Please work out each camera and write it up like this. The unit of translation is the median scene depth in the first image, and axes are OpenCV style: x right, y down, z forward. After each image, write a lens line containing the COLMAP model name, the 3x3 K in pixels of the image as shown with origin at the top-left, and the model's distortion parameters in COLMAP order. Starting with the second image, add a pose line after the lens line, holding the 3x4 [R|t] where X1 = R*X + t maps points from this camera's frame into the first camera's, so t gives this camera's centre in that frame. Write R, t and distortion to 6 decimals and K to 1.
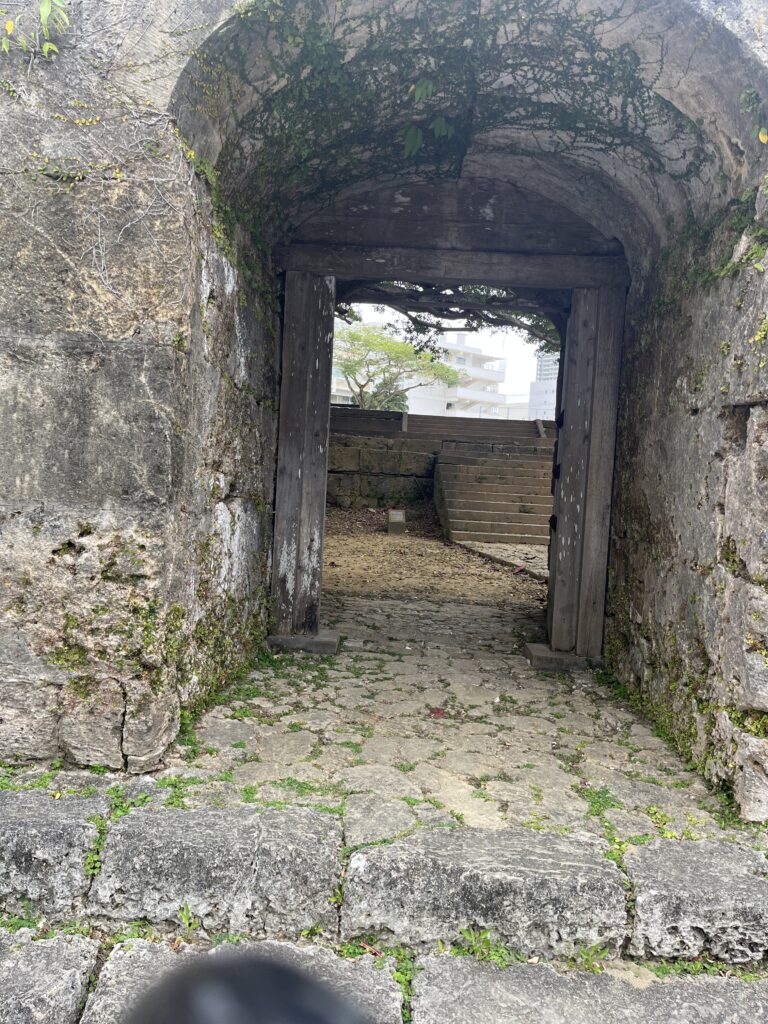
lens RADIAL K [[771.8, 0, 376.4], [0, 771.8, 506.3], [0, 0, 1]] dist [0.045963, -0.054074]
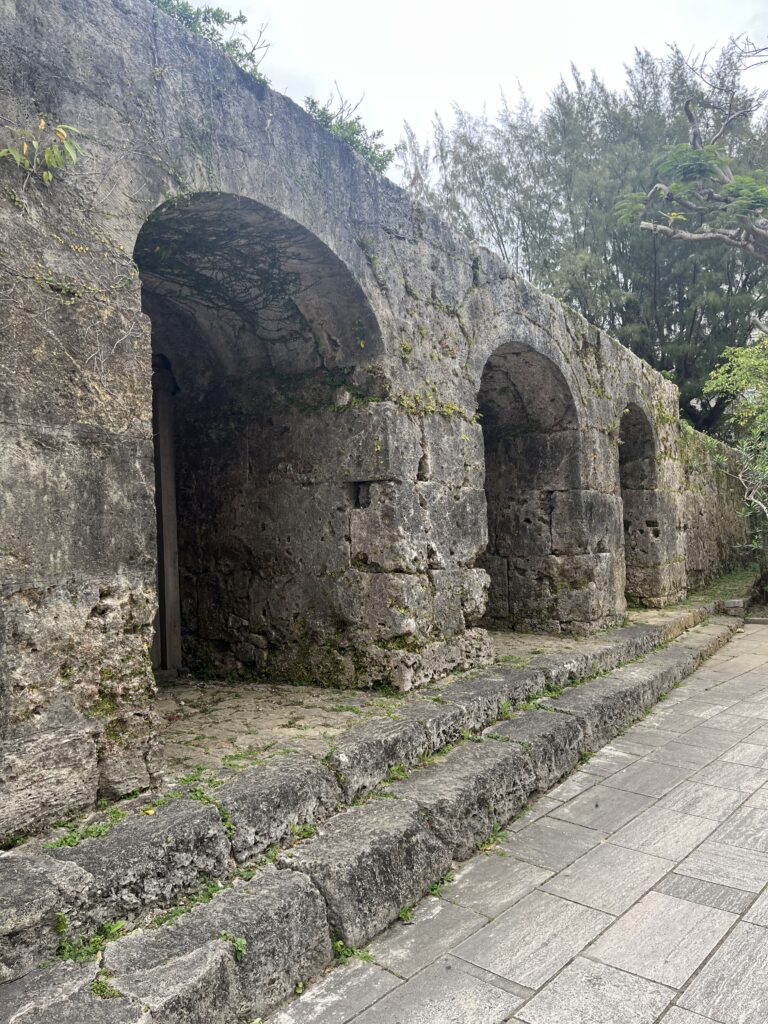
lens RADIAL K [[771.8, 0, 382.8], [0, 771.8, 518.4], [0, 0, 1]] dist [0.045963, -0.054074]
pose [[0.476148, -0.050820, 0.877895, -1.200379], [0.103536, 0.994625, 0.001423, -0.040607], [-0.873249, 0.090216, 0.478851, 0.069486]]
